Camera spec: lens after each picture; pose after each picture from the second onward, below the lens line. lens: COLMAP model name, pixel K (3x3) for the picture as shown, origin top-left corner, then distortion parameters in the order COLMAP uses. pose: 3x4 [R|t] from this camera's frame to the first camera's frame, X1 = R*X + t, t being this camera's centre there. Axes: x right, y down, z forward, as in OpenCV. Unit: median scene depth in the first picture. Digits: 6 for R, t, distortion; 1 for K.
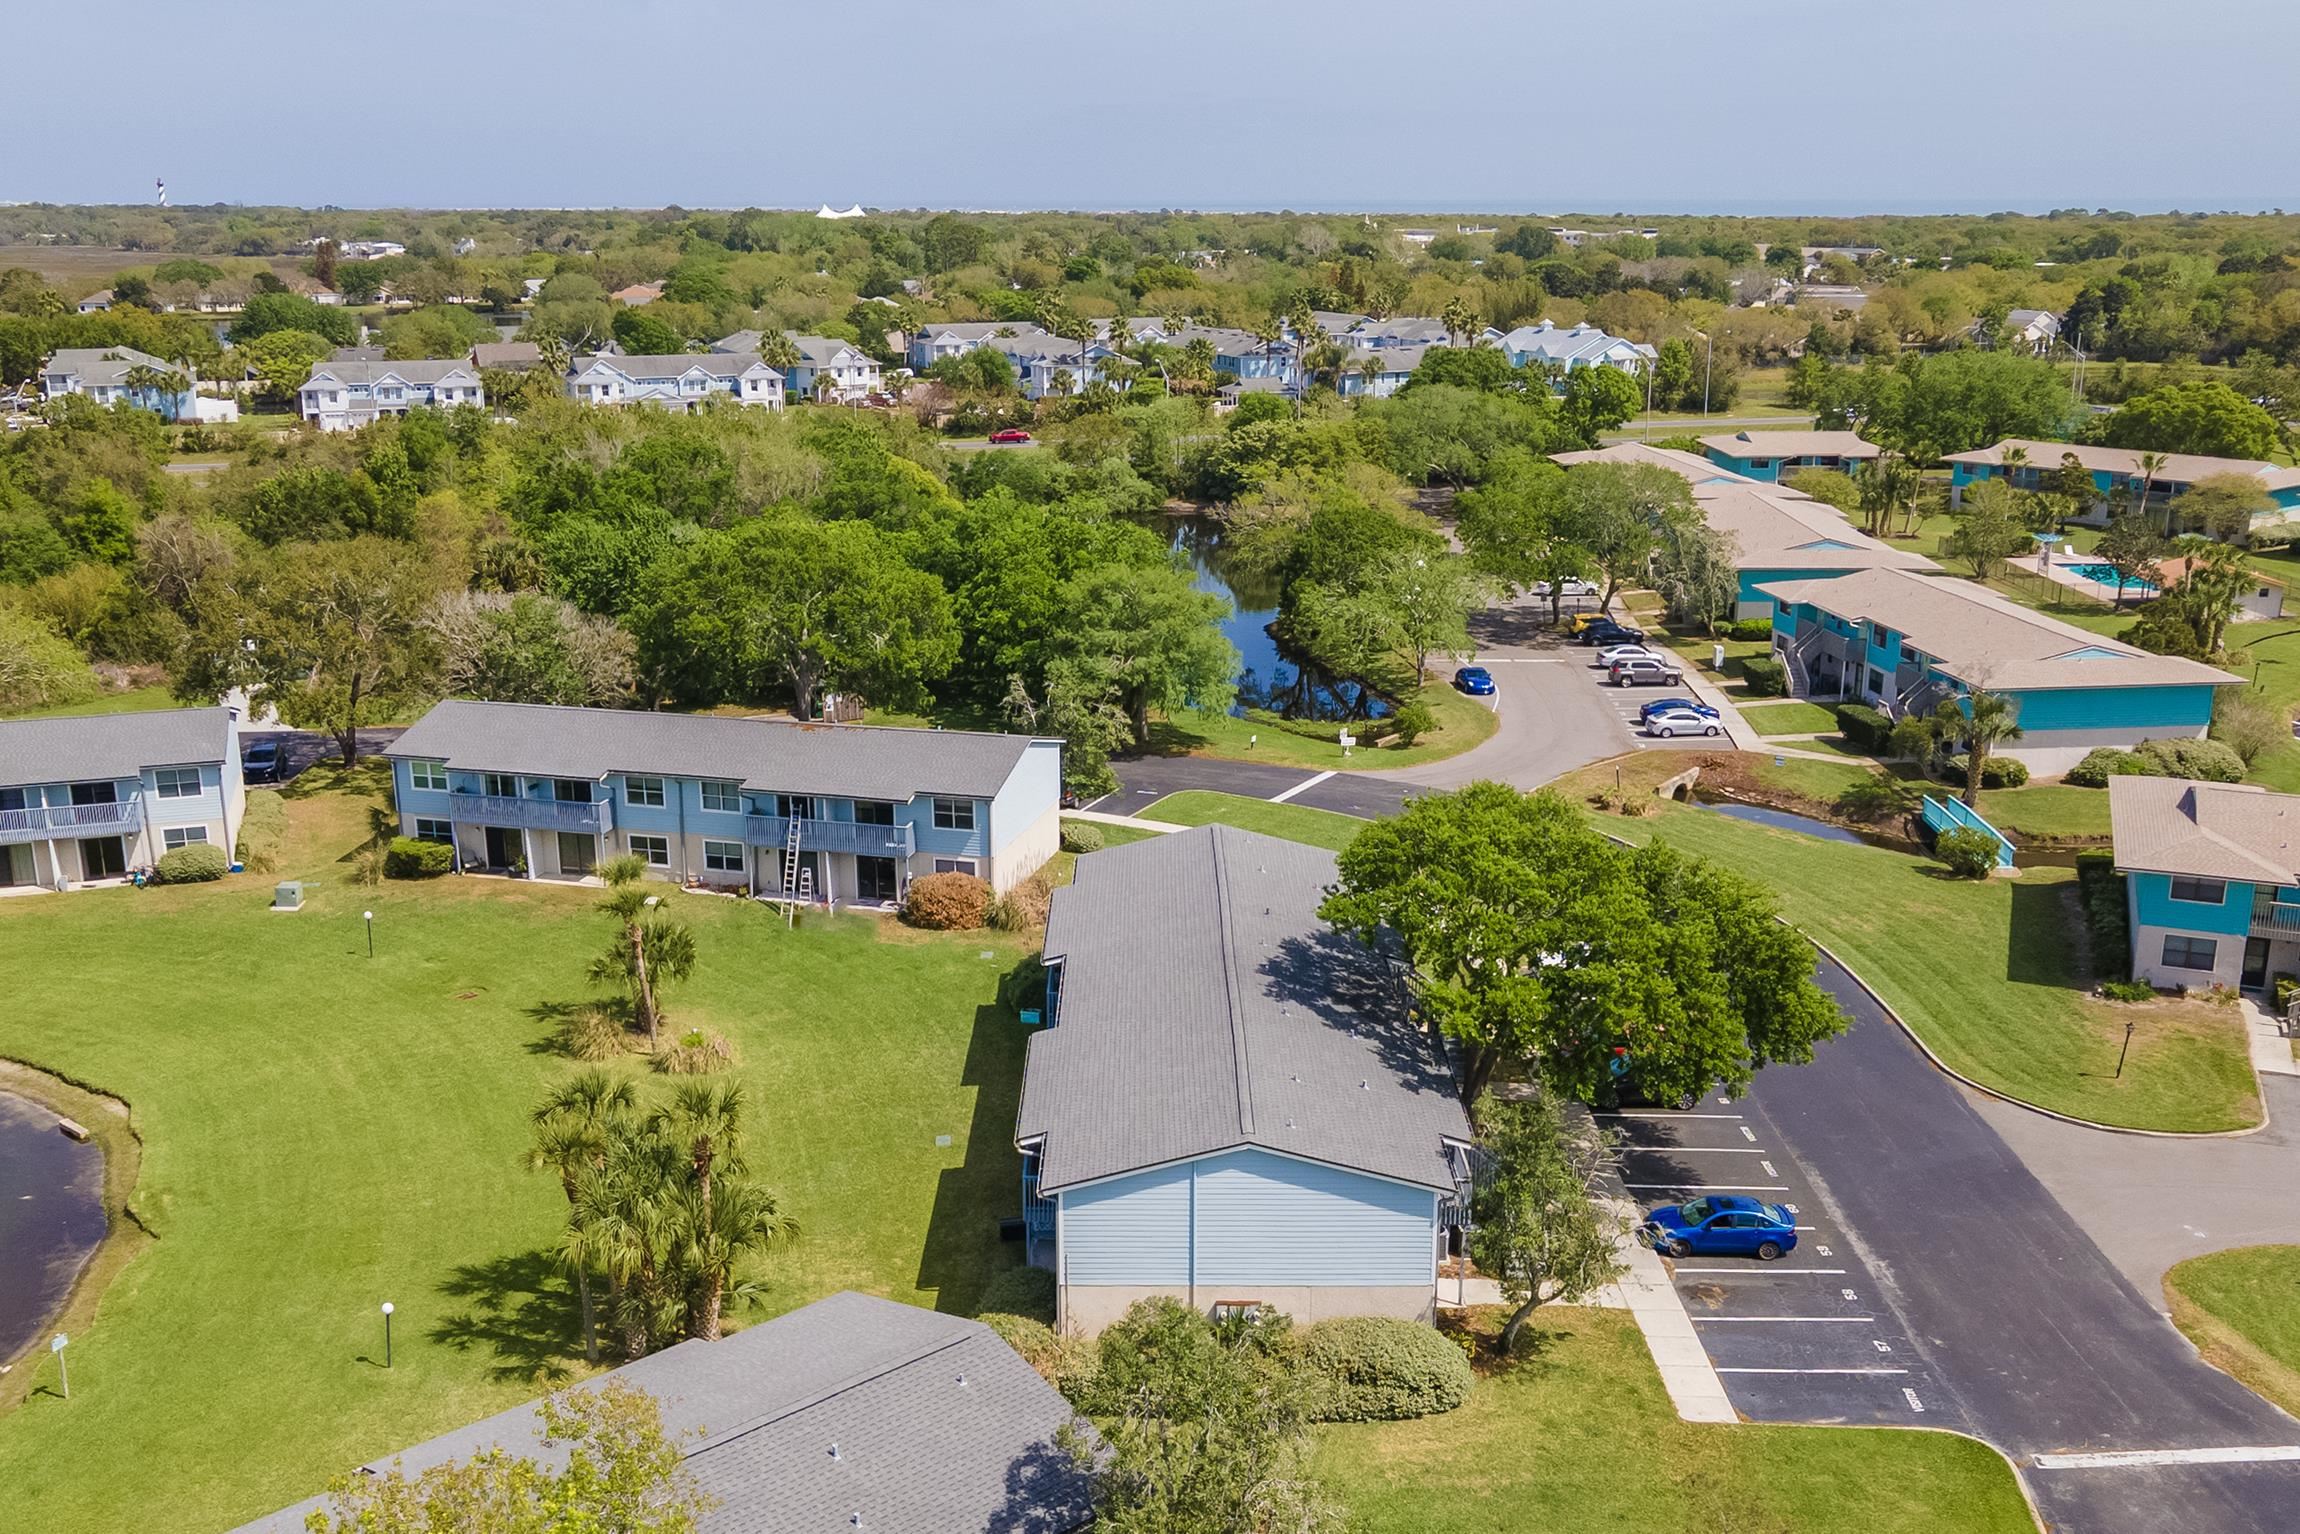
lens RADIAL K [[2316.0, 0, 1102.9], [0, 2316.0, 767.2], [0, 0, 1]] dist [0.011691, 0.004000]
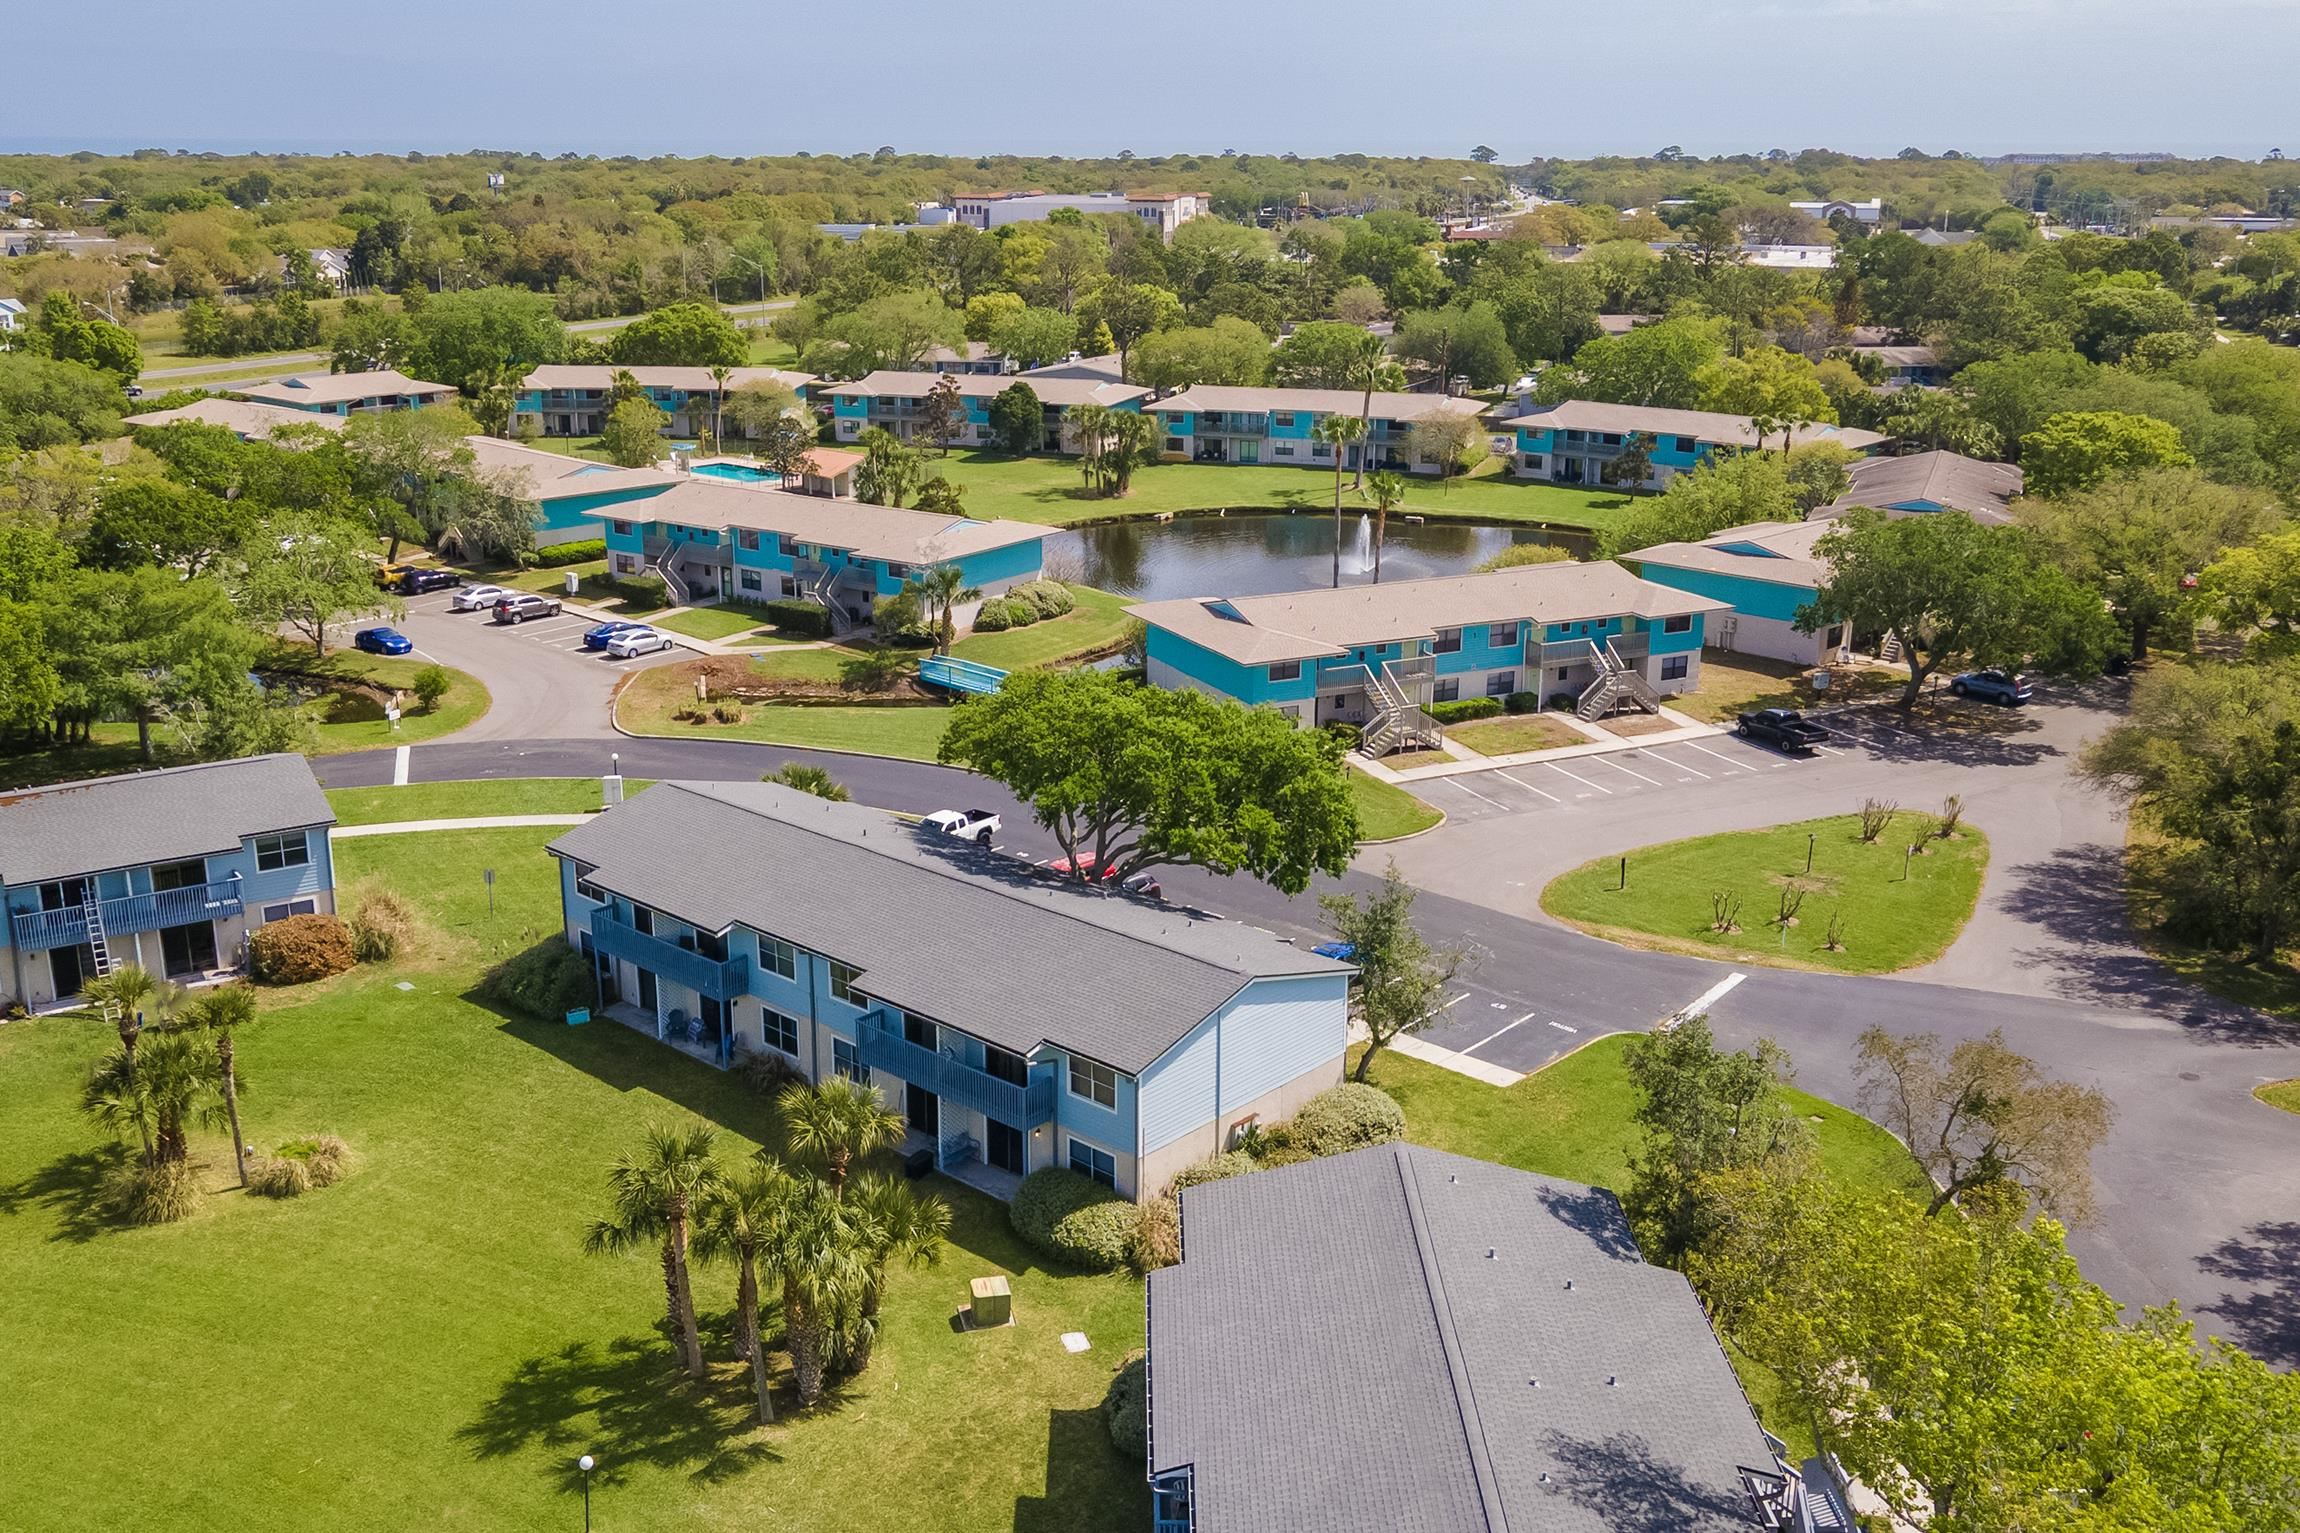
lens RADIAL K [[2316.0, 0, 1102.9], [0, 2316.0, 766.7], [0, 0, 1]] dist [0.011691, 0.004000]
pose [[0.629132, -0.202709, 0.750401, -0.460060], [0.184853, 0.976718, 0.108864, -0.043348], [-0.754998, 0.070224, 0.651956, 0.169624]]
